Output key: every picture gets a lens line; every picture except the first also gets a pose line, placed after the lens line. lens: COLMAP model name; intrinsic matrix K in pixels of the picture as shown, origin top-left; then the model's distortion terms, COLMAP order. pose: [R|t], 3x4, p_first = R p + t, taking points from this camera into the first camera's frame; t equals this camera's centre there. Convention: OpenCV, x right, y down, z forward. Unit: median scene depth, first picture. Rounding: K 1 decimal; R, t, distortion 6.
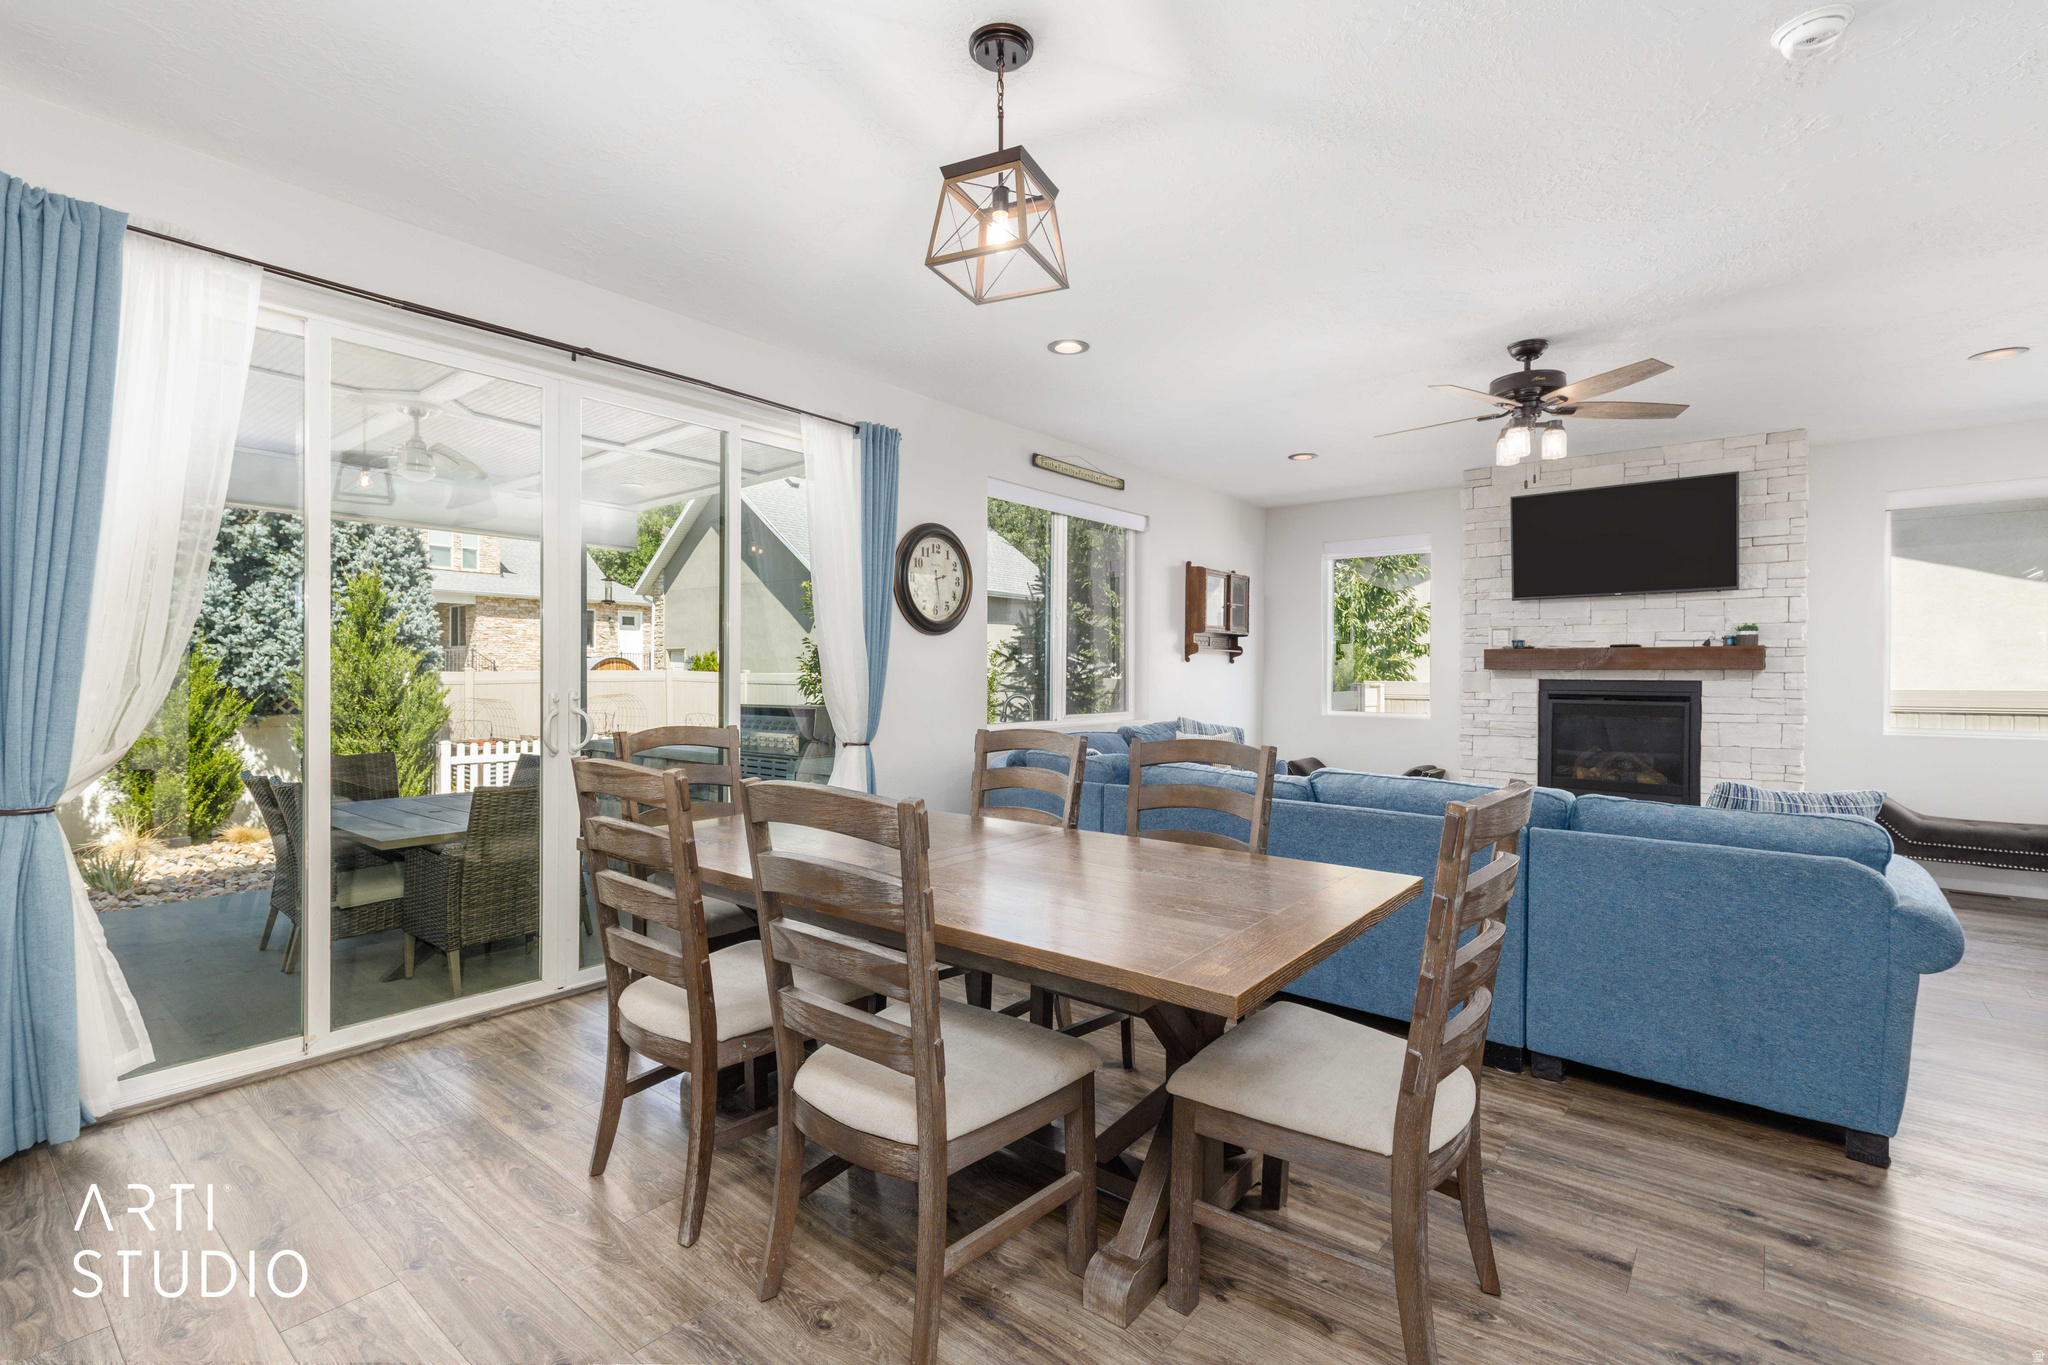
lens RADIAL K [[935.5, 0, 1019.4], [0, 935.5, 671.9], [0, 0, 1]] dist [-0.000273, -0.000002]
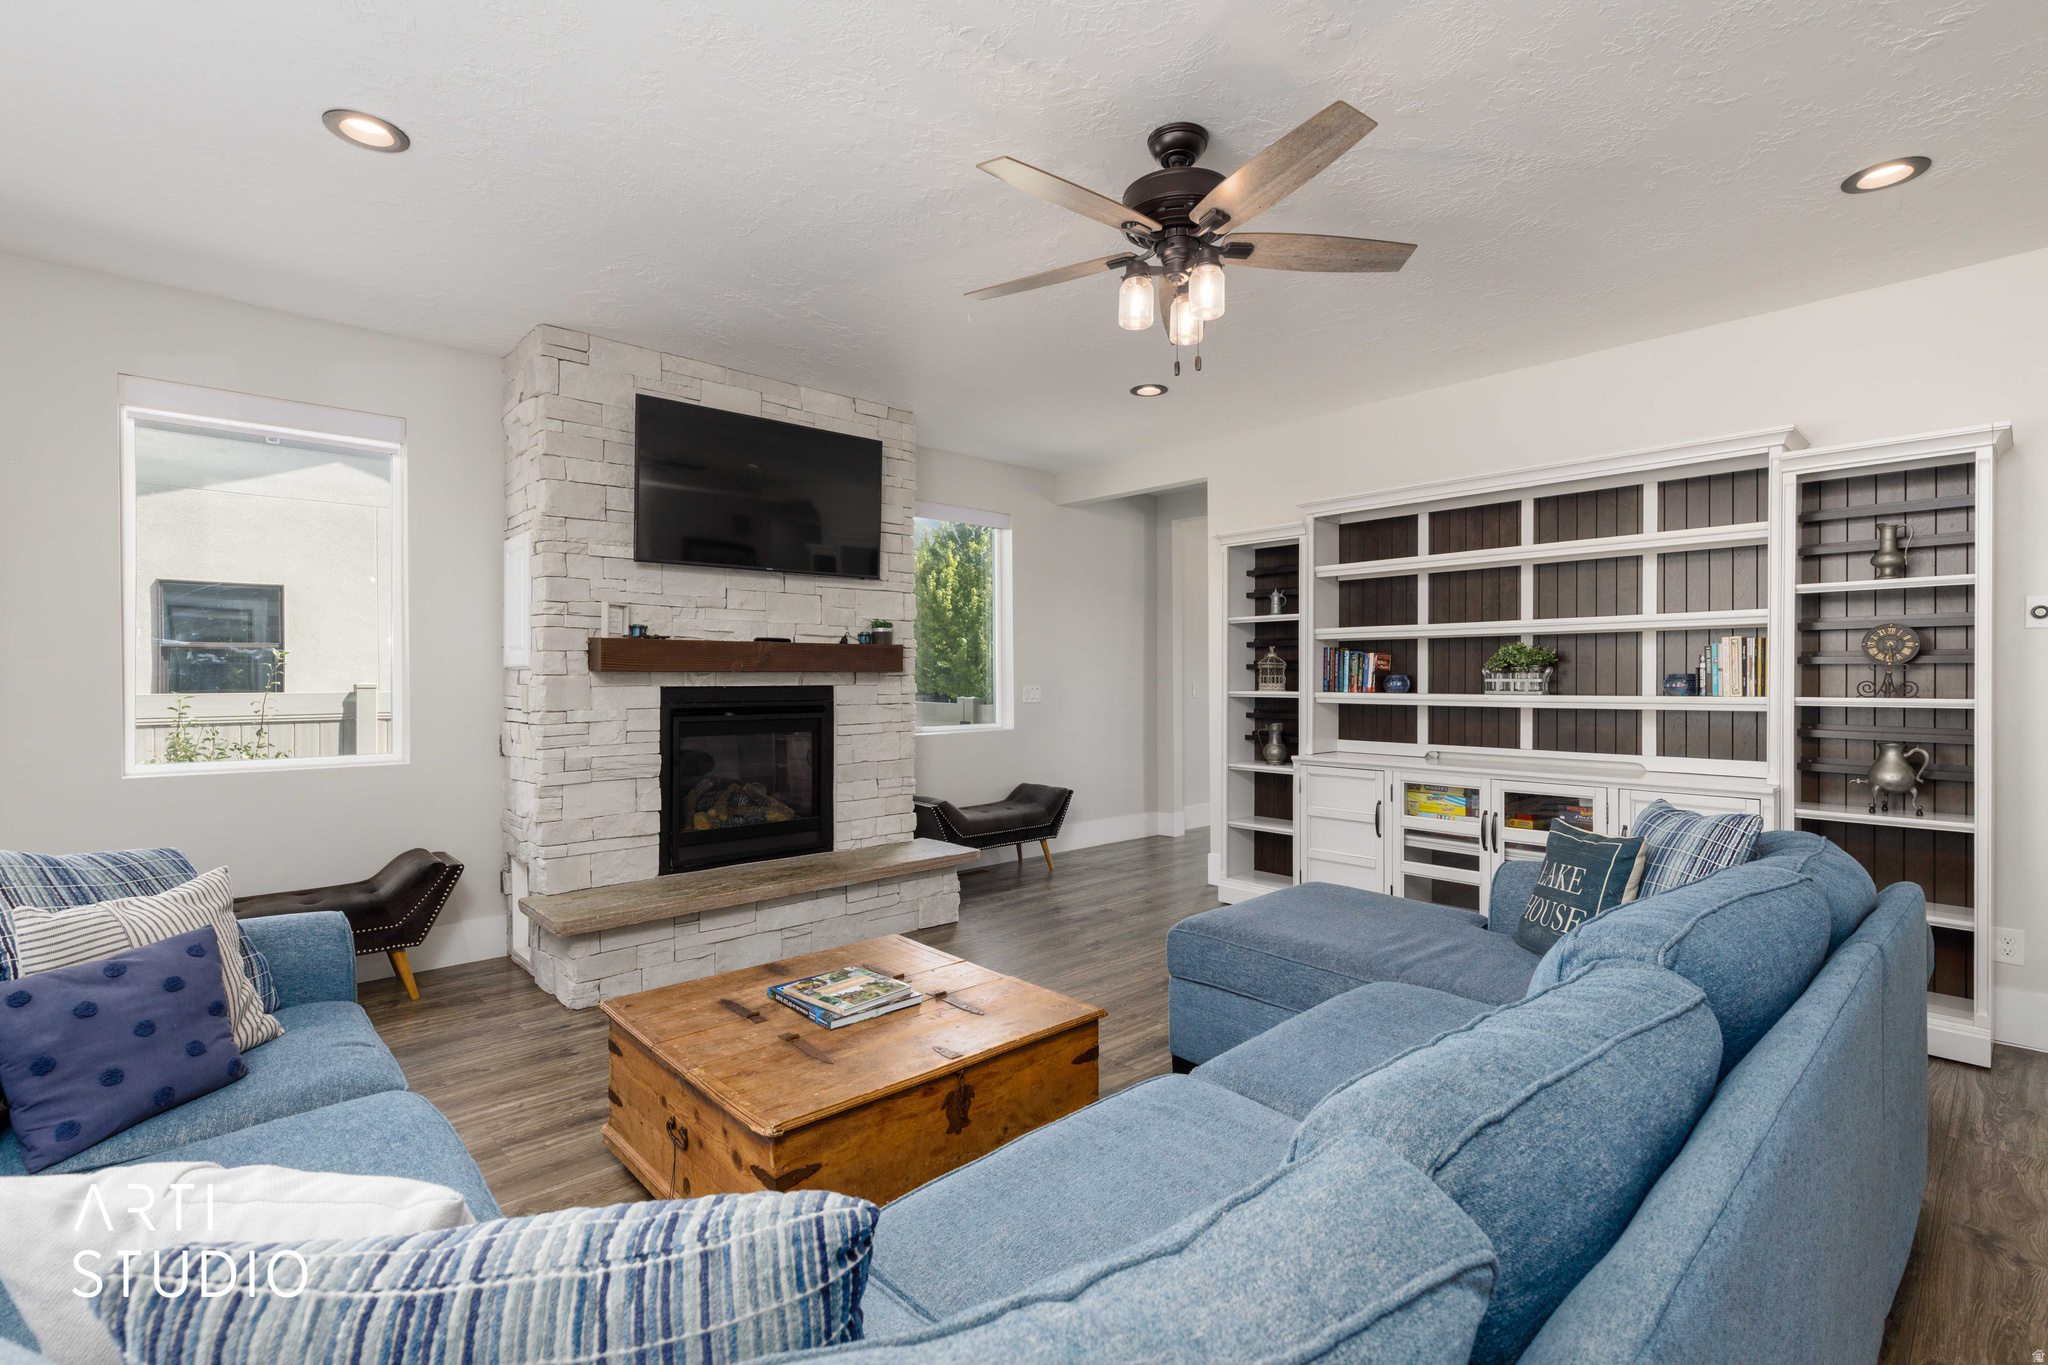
lens RADIAL K [[935.5, 0, 1021.0], [0, 935.5, 684.5], [0, 0, 1]] dist [-0.000273, -0.000002]
pose [[0.125441, -0.009585, 0.992055, -0.060284], [0.005606, 0.999944, 0.008953, 0.001776], [-0.992085, 0.004439, 0.125488, 0.677500]]
